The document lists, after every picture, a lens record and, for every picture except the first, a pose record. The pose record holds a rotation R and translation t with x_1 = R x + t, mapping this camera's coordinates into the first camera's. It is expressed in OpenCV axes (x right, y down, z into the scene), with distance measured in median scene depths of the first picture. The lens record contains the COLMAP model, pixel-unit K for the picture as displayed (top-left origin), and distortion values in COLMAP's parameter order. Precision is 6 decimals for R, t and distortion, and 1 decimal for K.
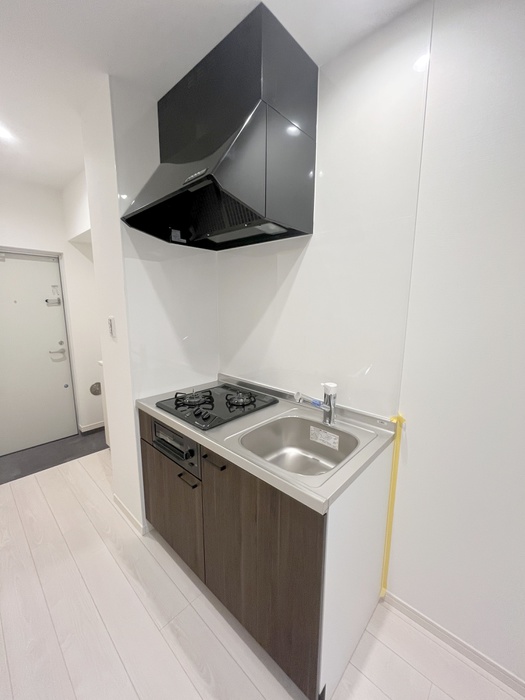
lens RADIAL K [[282.5, 0, 262.5], [0, 282.5, 350.0], [0, 0, 1]] dist [-0.000514, -0.000025]
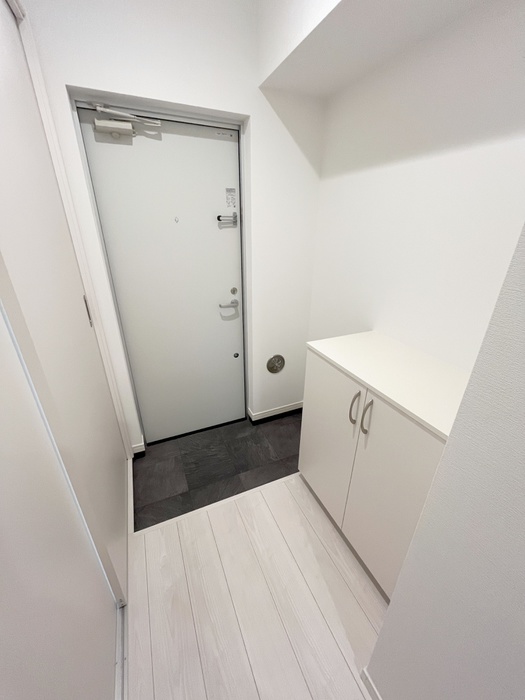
lens RADIAL K [[282.5, 0, 262.5], [0, 282.5, 350.0], [0, 0, 1]] dist [-0.000514, -0.000025]
pose [[0.918039, 0.161716, -0.362012, -0.411123], [-0.066716, 0.963028, 0.261011, -0.068043], [0.390837, -0.215467, 0.894886, 0.439674]]
